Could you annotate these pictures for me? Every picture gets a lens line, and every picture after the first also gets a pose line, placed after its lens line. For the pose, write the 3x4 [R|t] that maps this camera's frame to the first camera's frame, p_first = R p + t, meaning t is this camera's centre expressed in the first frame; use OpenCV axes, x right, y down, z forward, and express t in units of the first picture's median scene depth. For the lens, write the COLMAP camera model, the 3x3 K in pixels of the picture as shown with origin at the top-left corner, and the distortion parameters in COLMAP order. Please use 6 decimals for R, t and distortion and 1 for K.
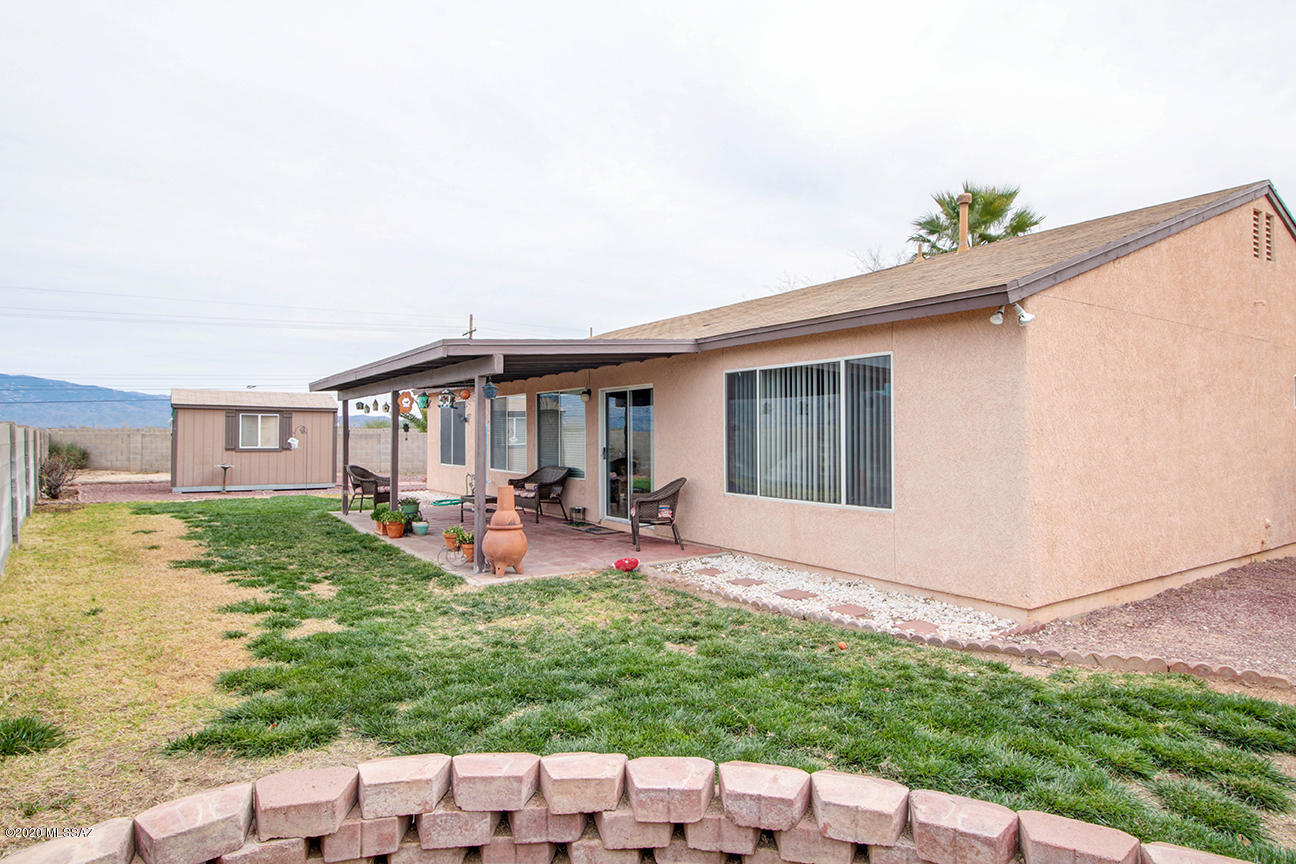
lens RADIAL K [[705.1, 0, 648.0], [0, 705.1, 432.0], [0, 0, 1]] dist [-0.001861, -0.000954]
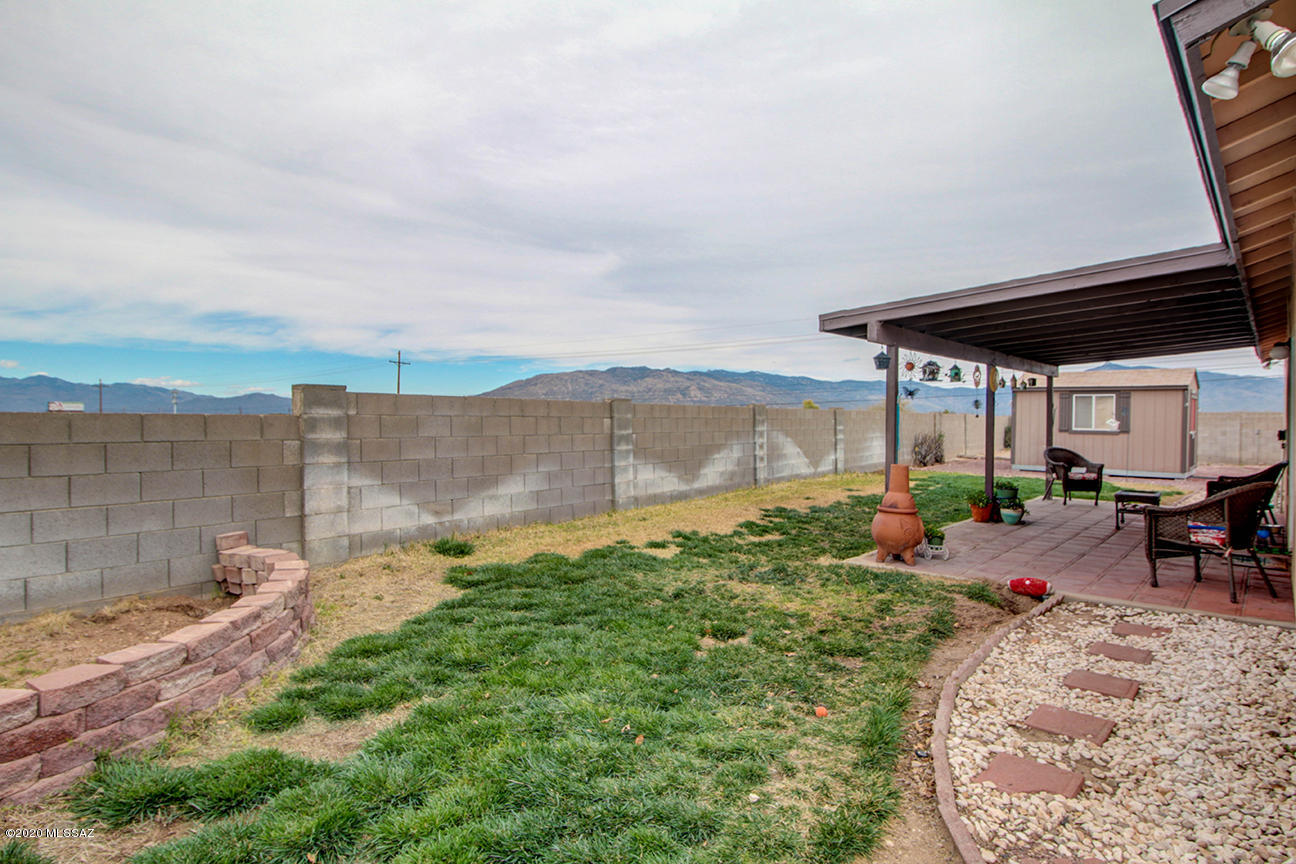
lens RADIAL K [[705.1, 0, 648.0], [0, 705.1, 432.0], [0, 0, 1]] dist [-0.001861, -0.000954]
pose [[0.225817, 0.019605, -0.973973, 0.244908], [0.000734, 0.999794, 0.020295, 0.005416], [0.974170, -0.005298, 0.225756, 0.192968]]
